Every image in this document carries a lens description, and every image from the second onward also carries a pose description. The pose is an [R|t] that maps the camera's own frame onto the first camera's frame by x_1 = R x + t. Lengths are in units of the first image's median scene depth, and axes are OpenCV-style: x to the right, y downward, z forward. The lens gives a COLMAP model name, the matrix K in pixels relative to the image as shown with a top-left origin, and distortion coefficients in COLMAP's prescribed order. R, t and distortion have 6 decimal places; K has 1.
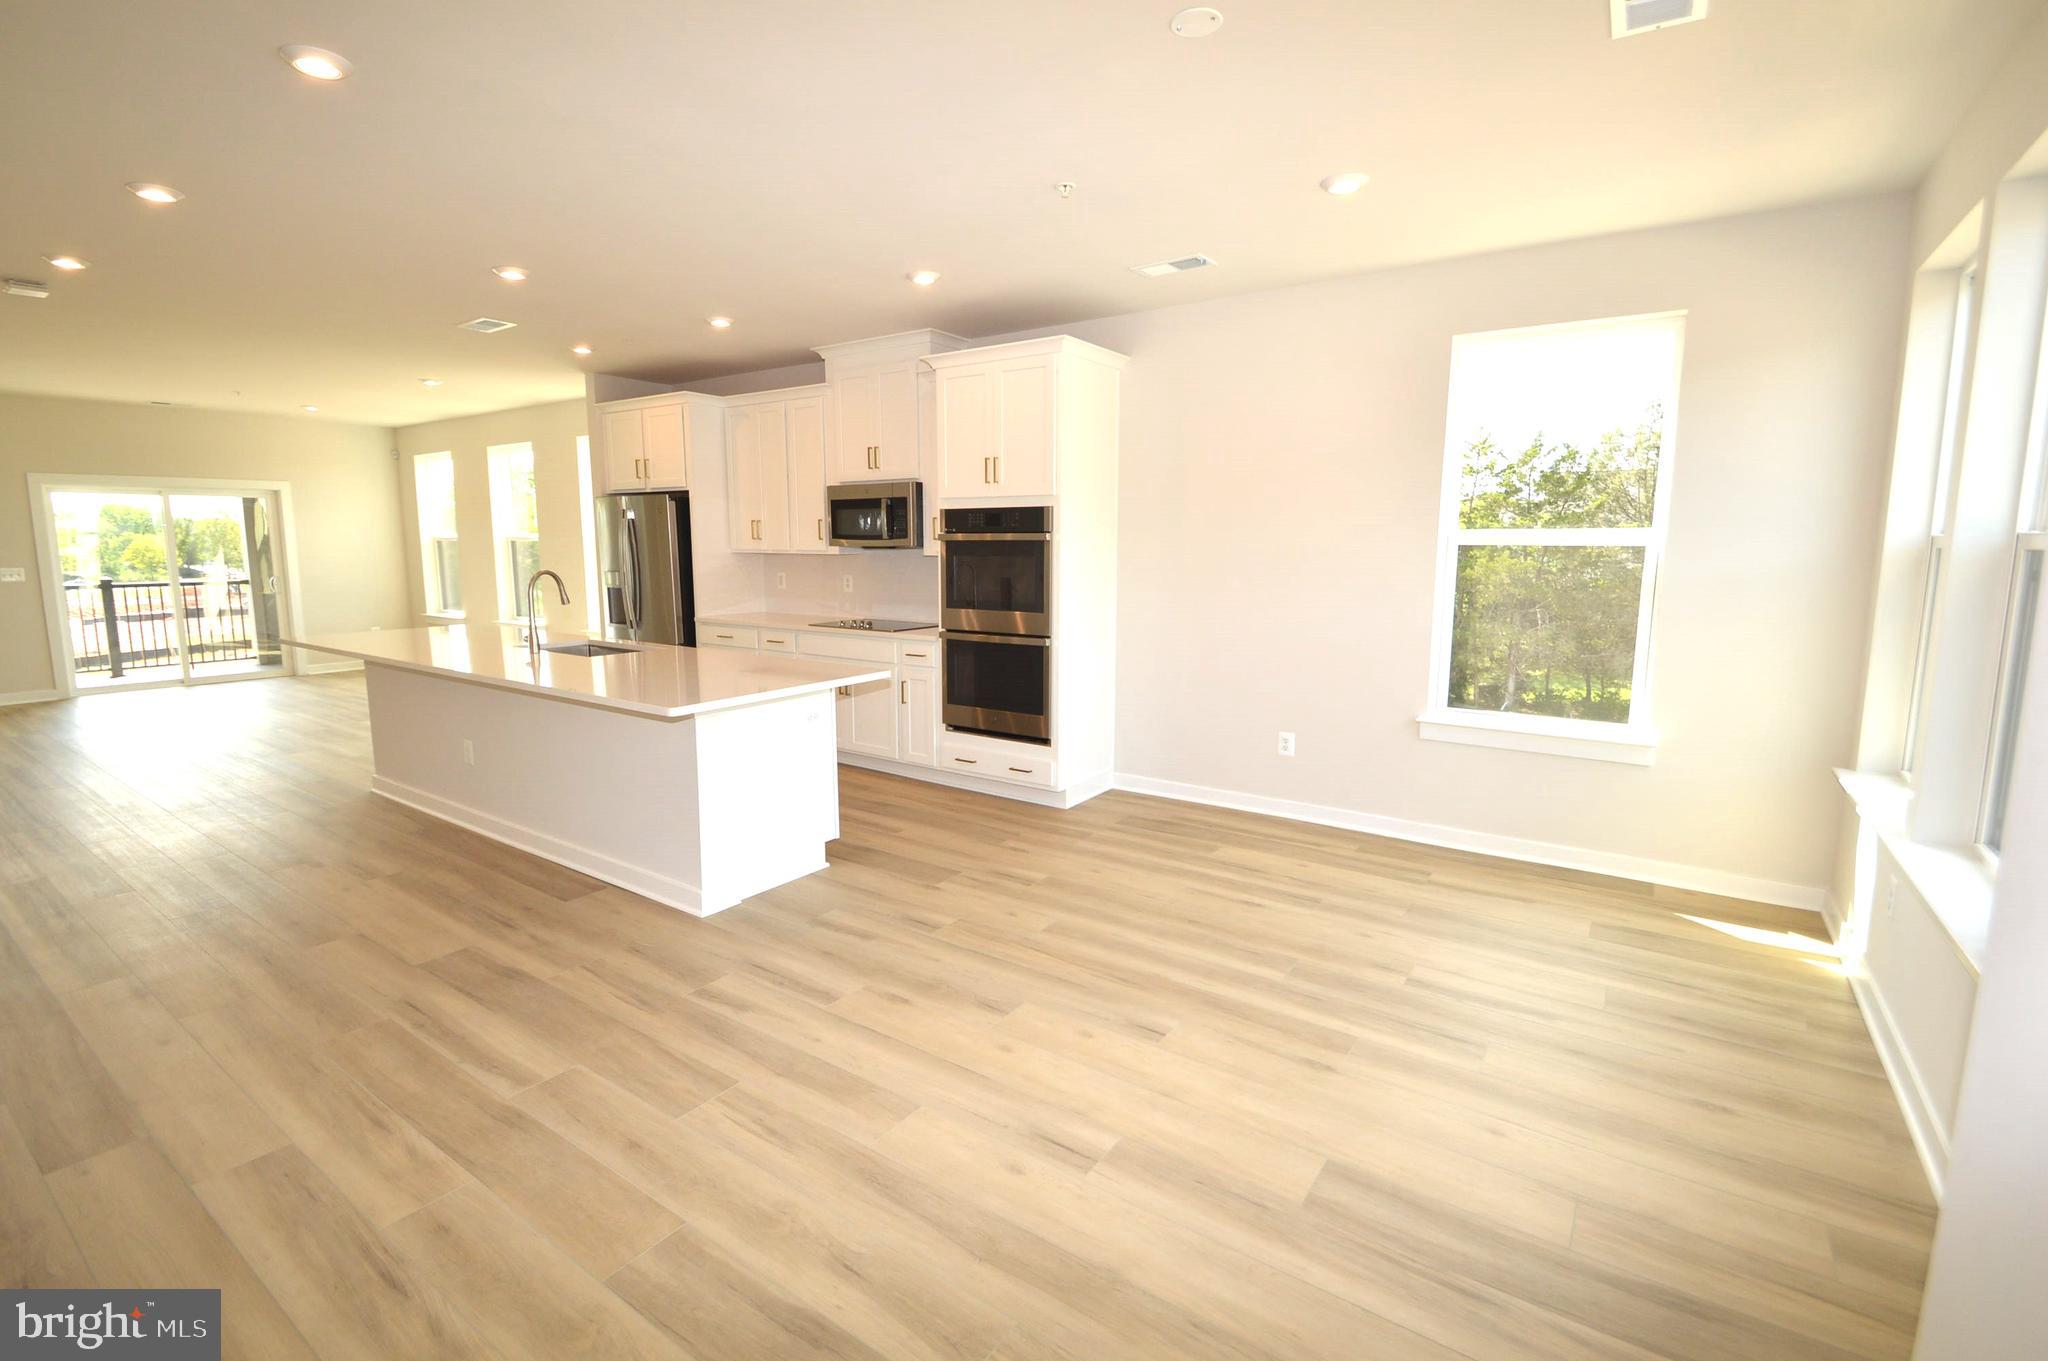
lens RADIAL K [[912.5, 0, 1027.2], [0, 912.5, 669.8], [0, 0, 1]] dist [0.011608, -0.014066]
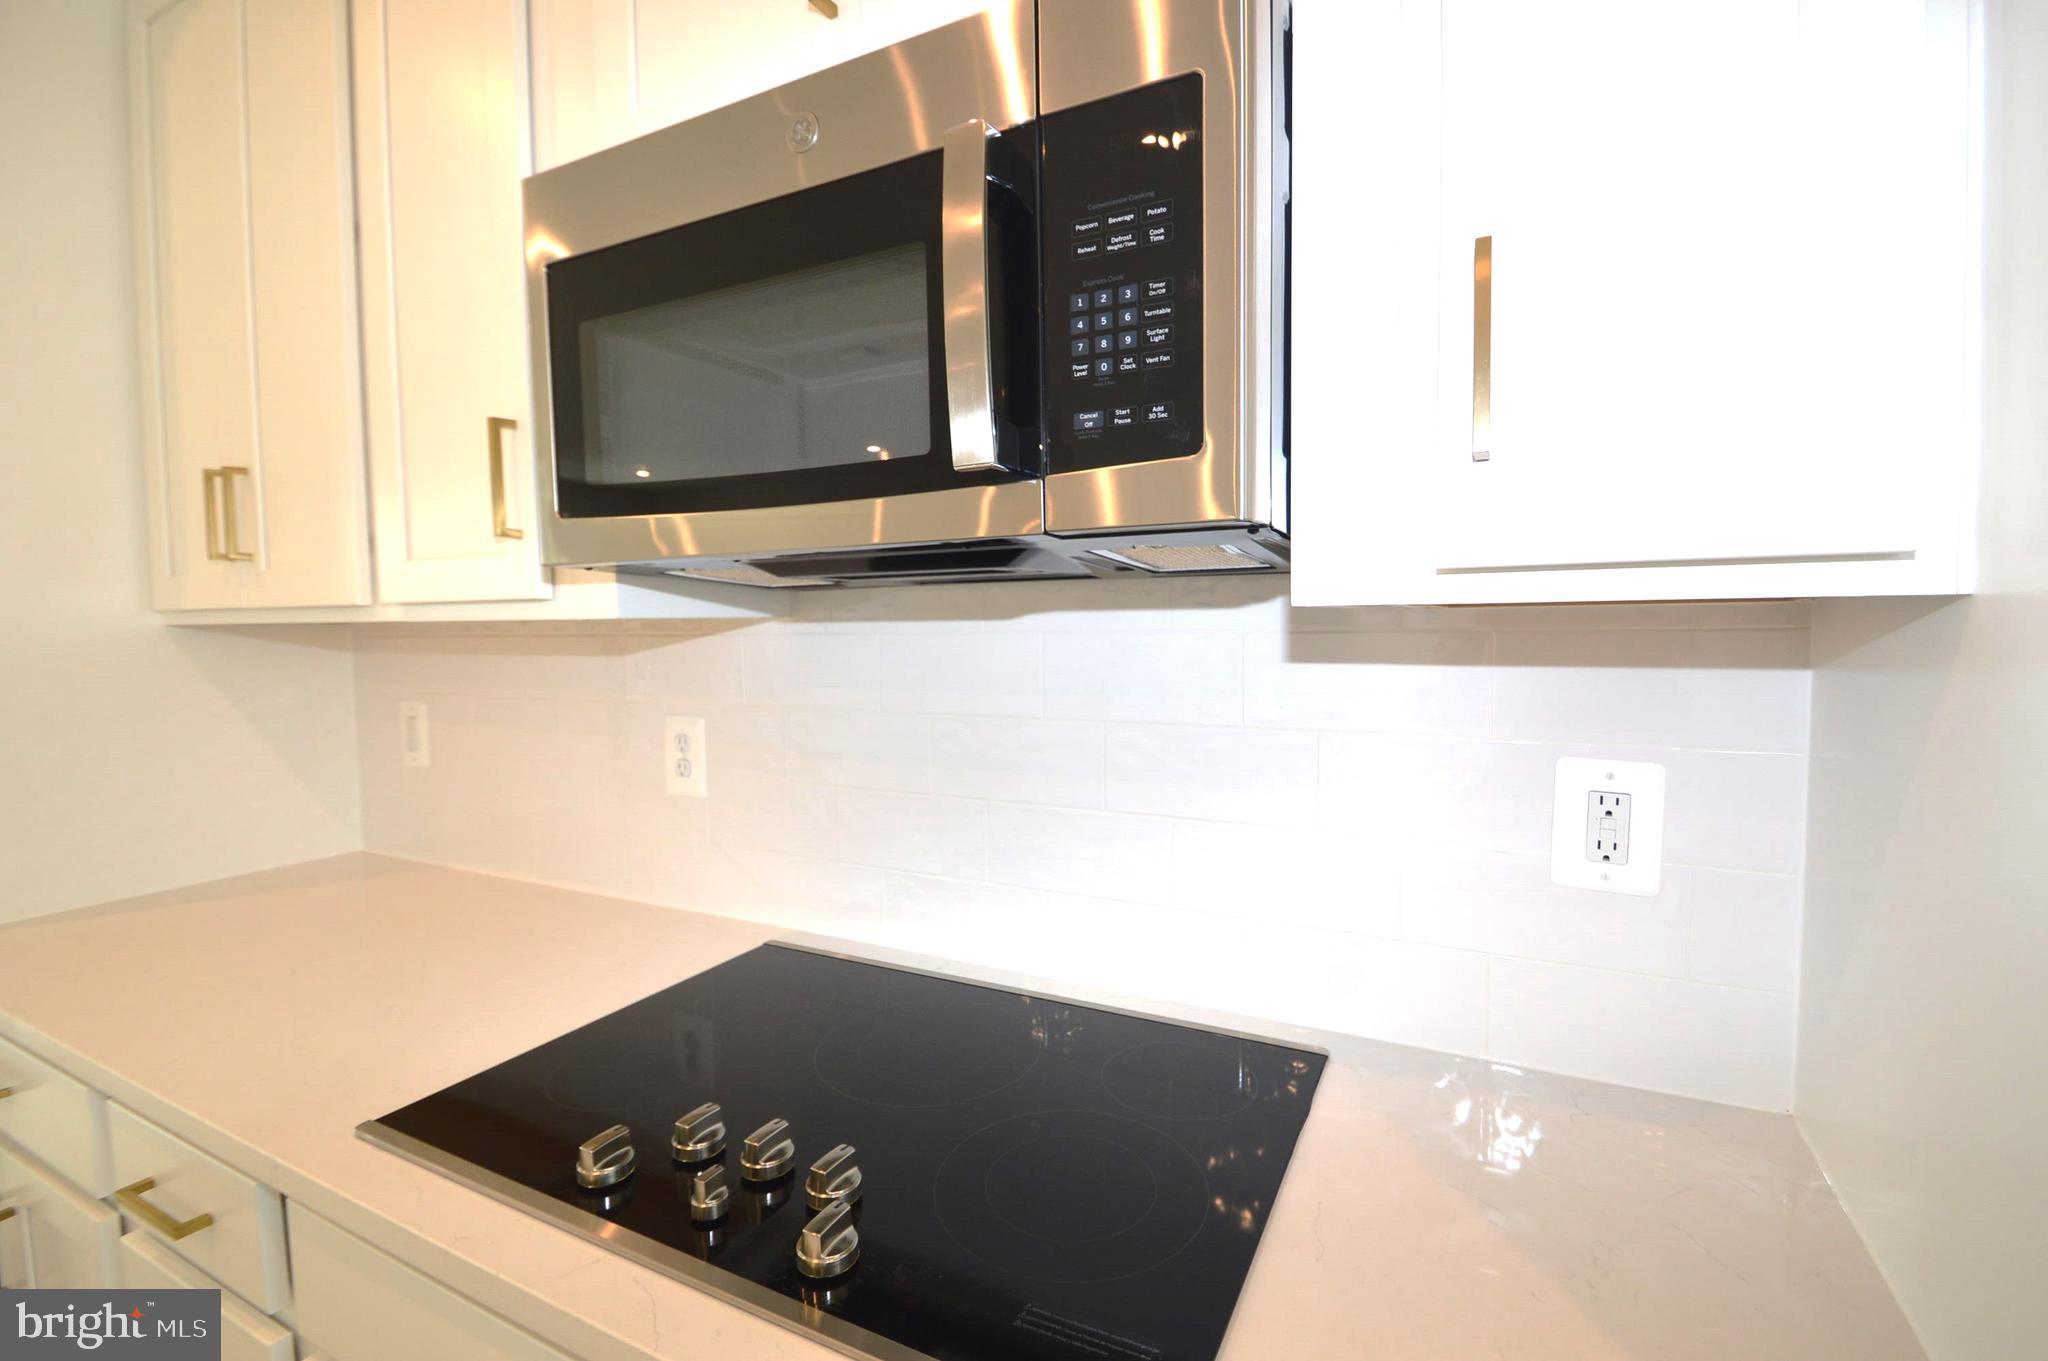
lens RADIAL K [[912.5, 0, 1025.5], [0, 912.5, 678.1], [0, 0, 1]] dist [0.011608, -0.014066]
pose [[0.991039, -0.012716, 0.132969, -0.211401], [0.023798, 0.996341, -0.082091, -0.137822], [-0.131439, 0.084519, 0.987715, 1.133128]]
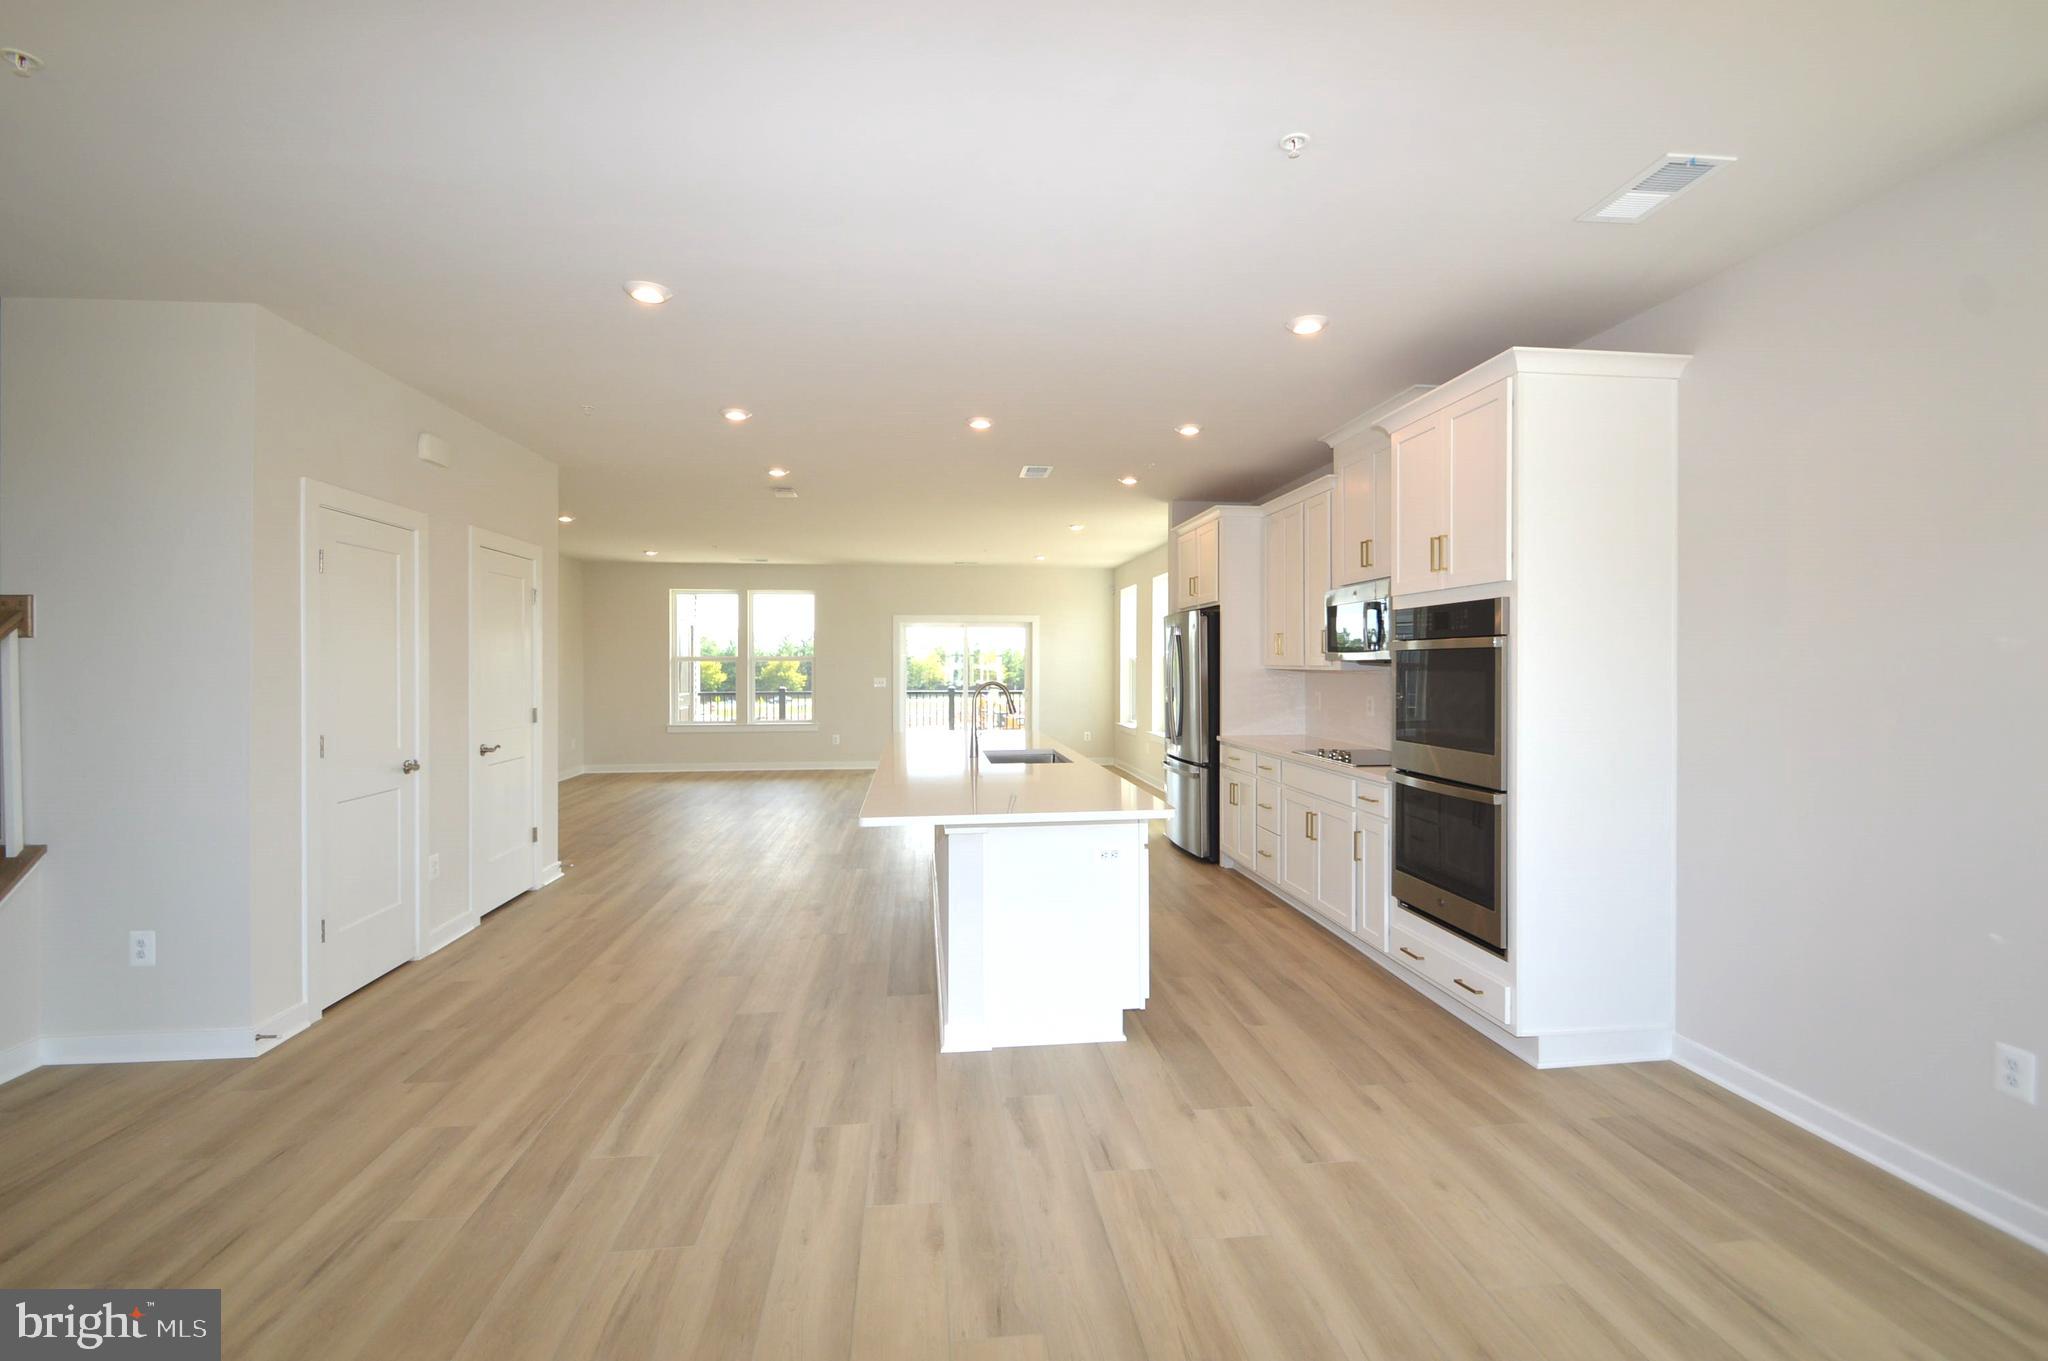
lens RADIAL K [[912.5, 0, 1031.9], [0, 912.5, 669.8], [0, 0, 1]] dist [0.011608, -0.014066]
pose [[0.668040, 0.003307, -0.744118, 0.313297], [-0.103363, 0.990708, -0.088392, -0.032155], [0.736912, 0.135964, 0.662174, 0.322194]]
